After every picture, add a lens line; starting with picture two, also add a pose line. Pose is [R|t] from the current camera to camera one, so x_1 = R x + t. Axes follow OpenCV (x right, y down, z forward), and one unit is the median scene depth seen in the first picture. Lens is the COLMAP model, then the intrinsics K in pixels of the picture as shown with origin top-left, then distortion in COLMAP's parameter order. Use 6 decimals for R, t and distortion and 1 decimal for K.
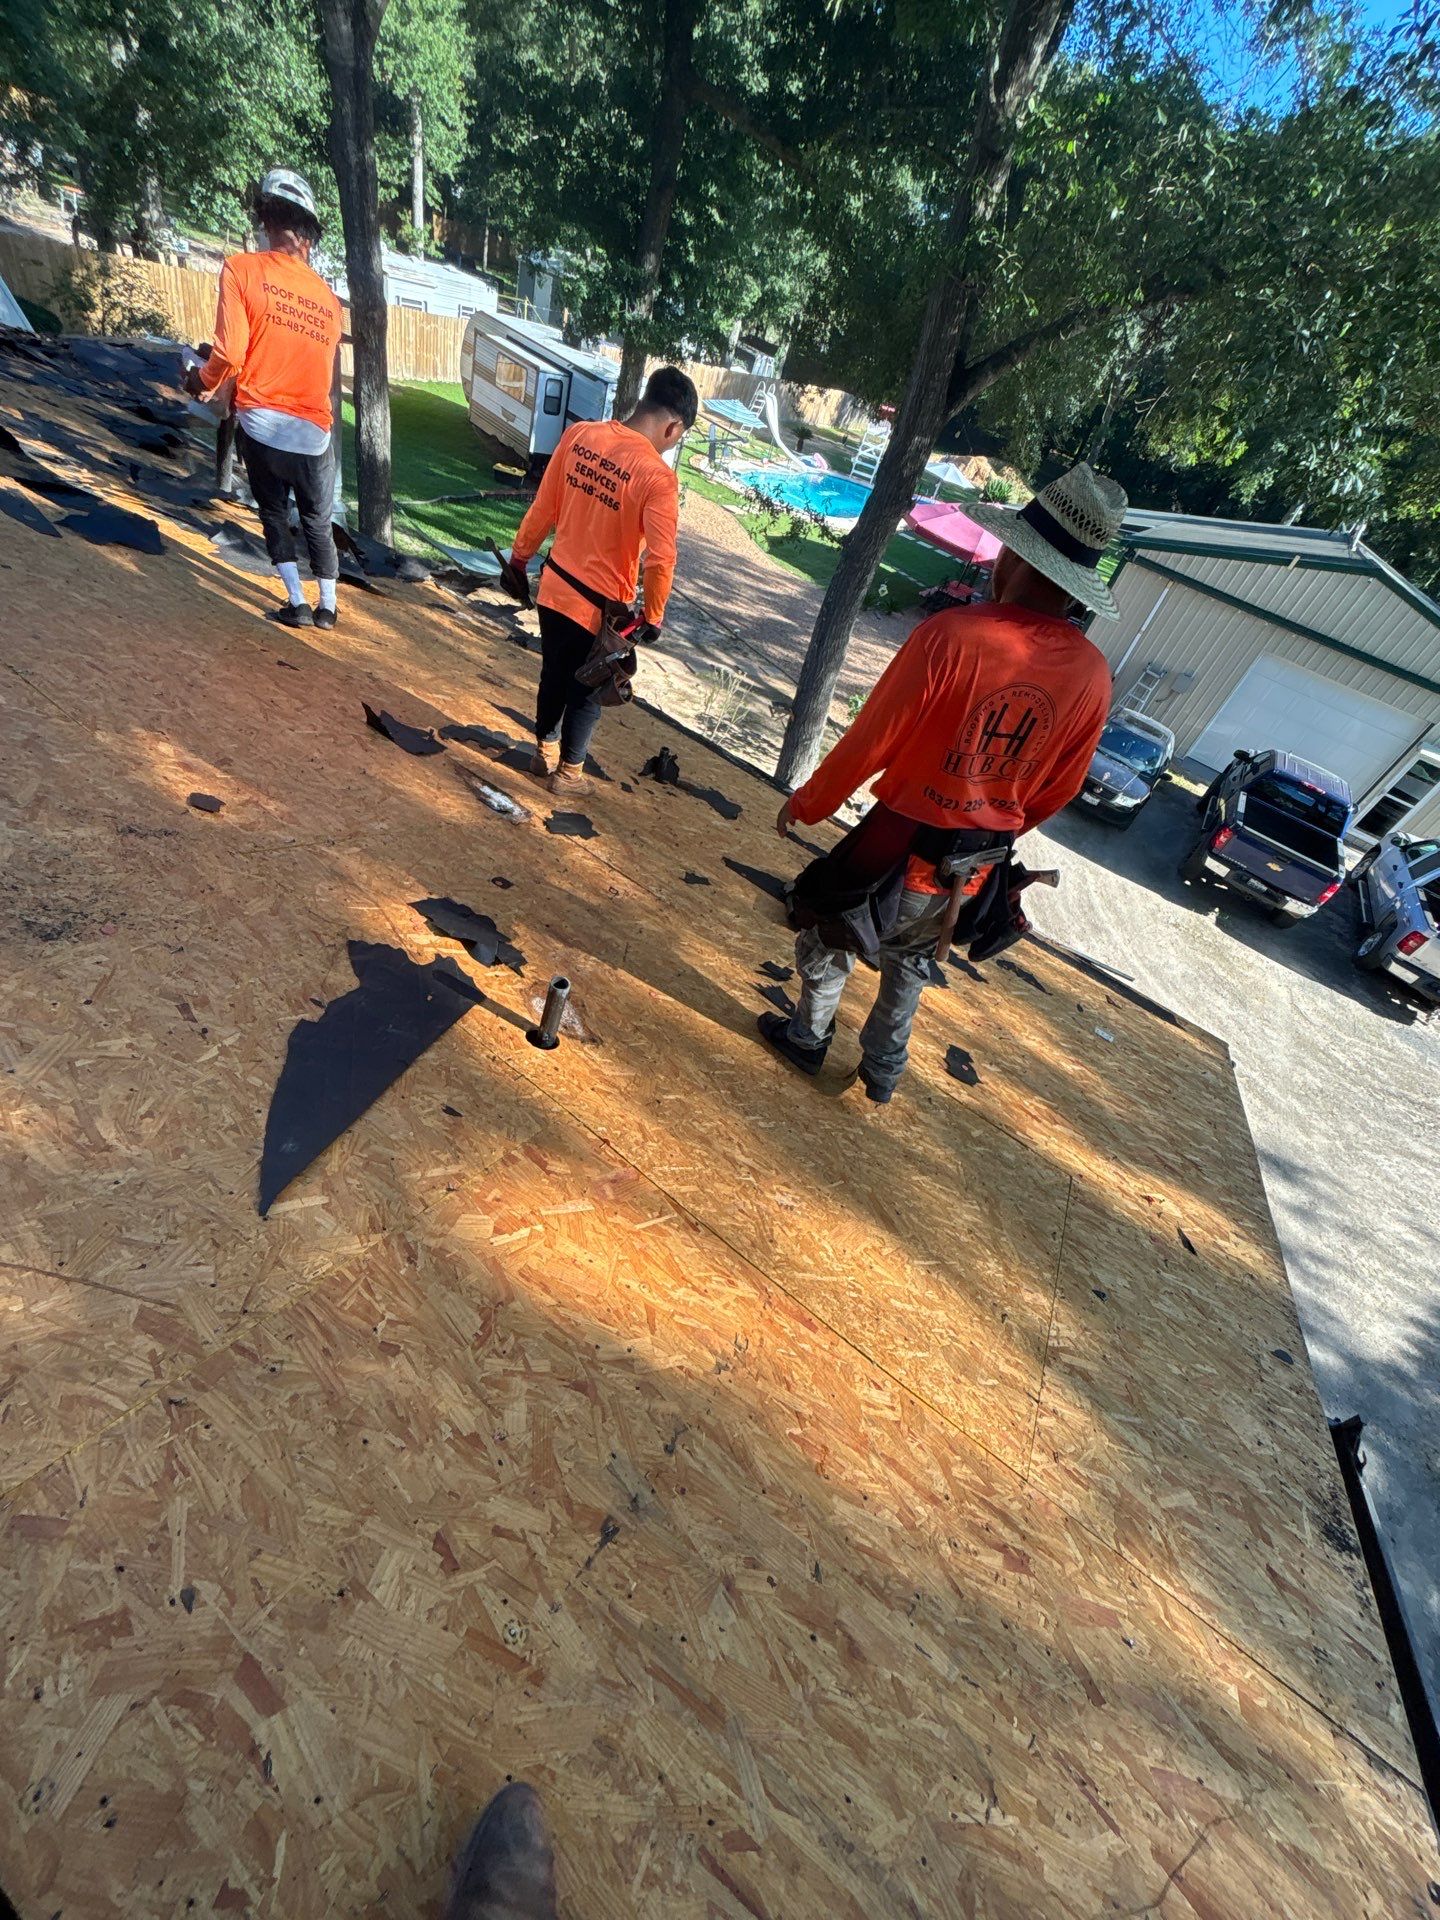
lens RADIAL K [[778.2, 0, 723.7], [0, 778.2, 955.6], [0, 0, 1]] dist [0.000611, 0.000963]
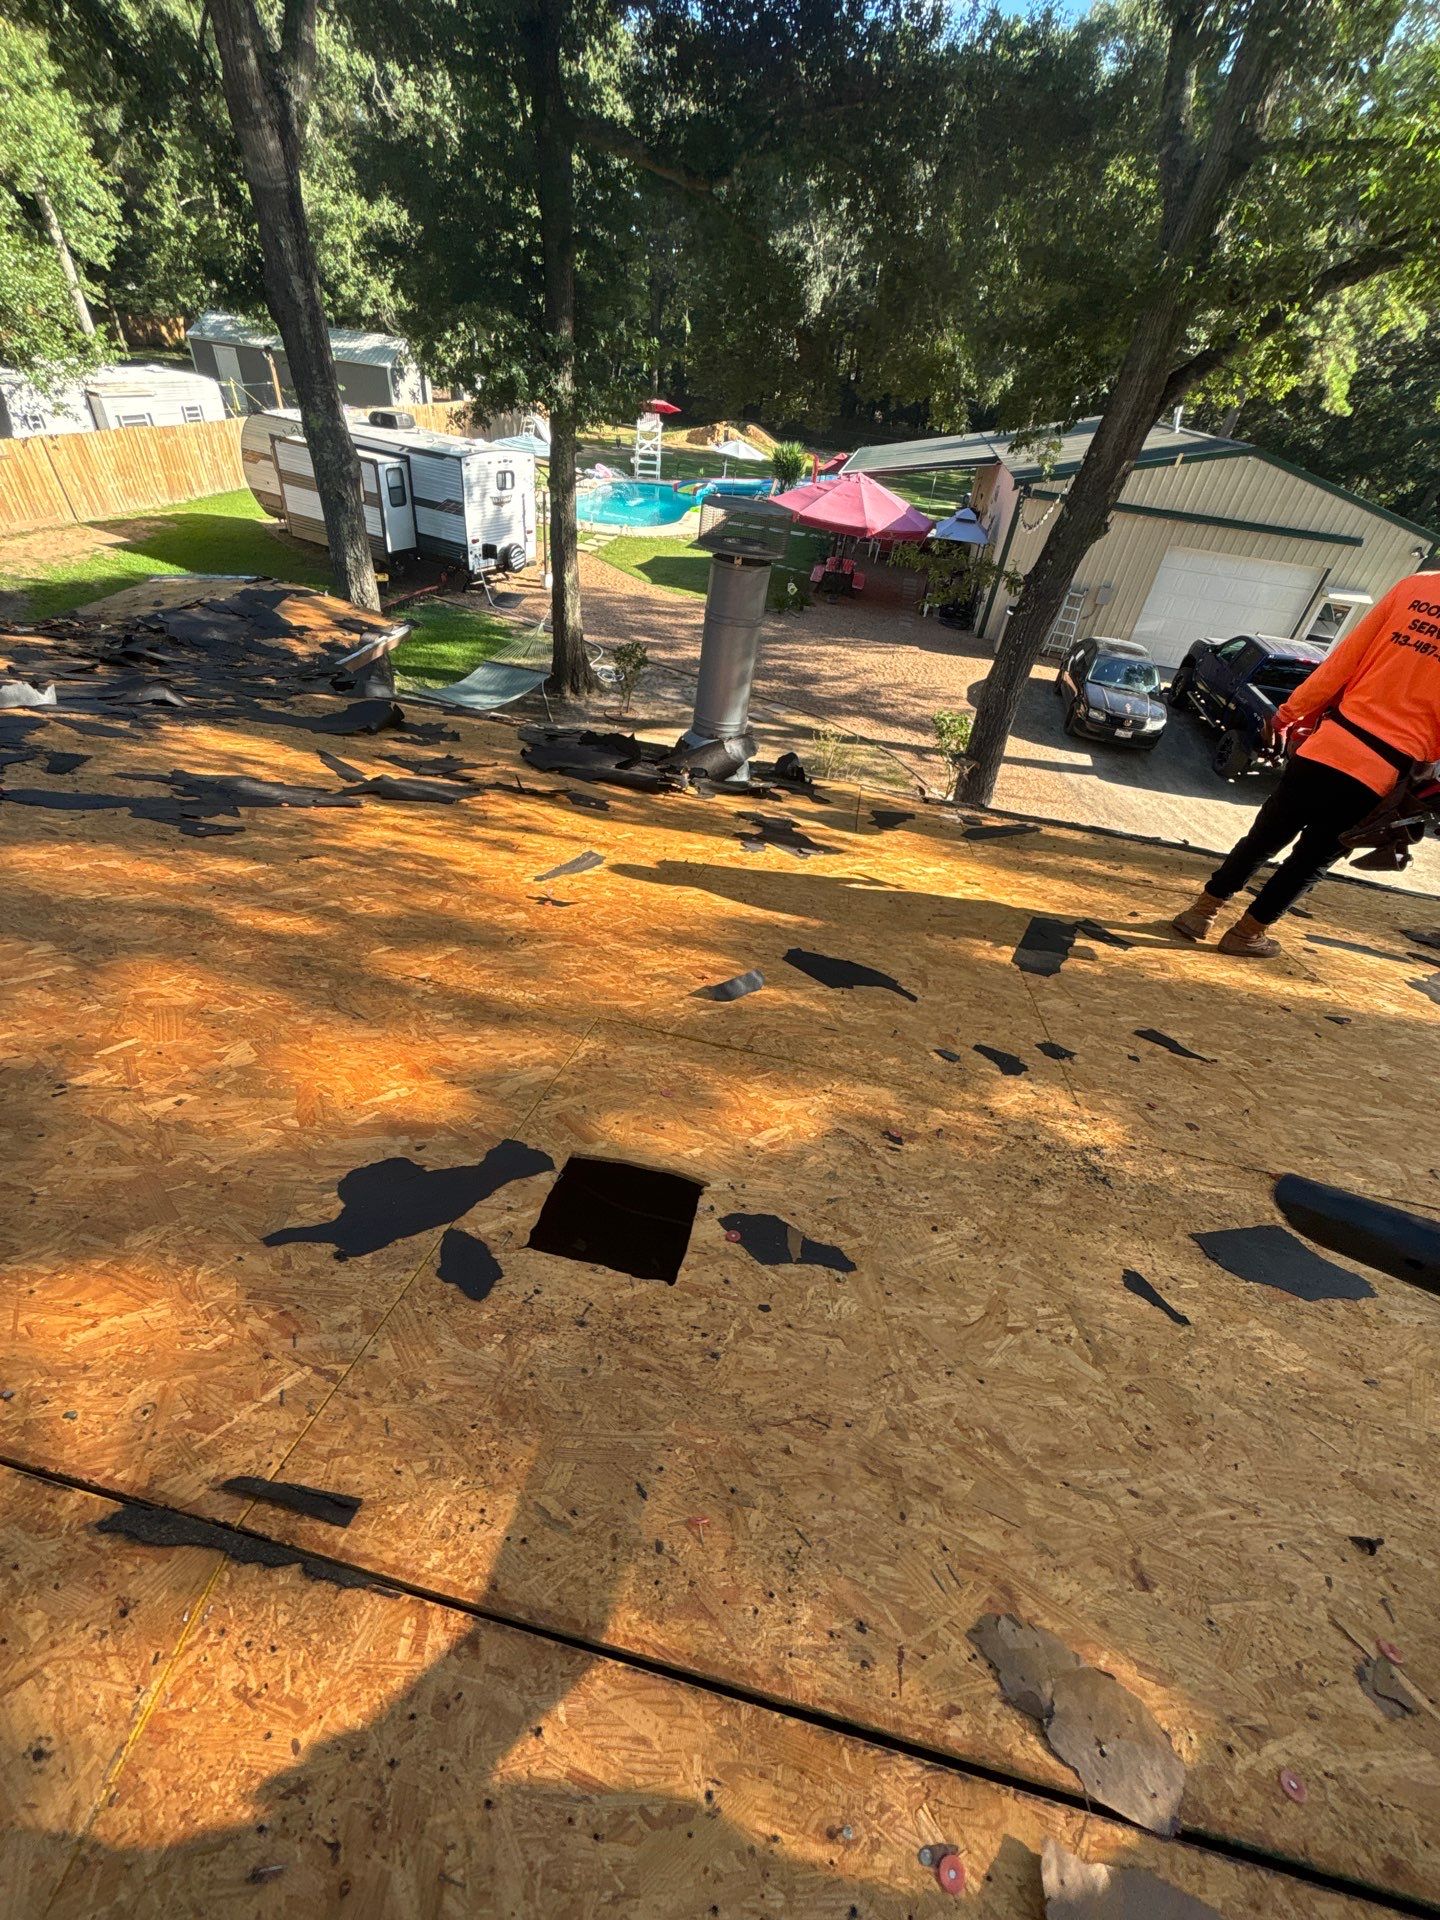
lens RADIAL K [[778.3, 0, 722.1], [0, 778.3, 955.4], [0, 0, 1]] dist [-0.000996, 0.001098]
pose [[0.917718, -0.359904, 0.168117, -0.328274], [0.357223, 0.932836, 0.047001, -0.185017], [-0.173741, 0.016922, 0.984646, 0.093990]]
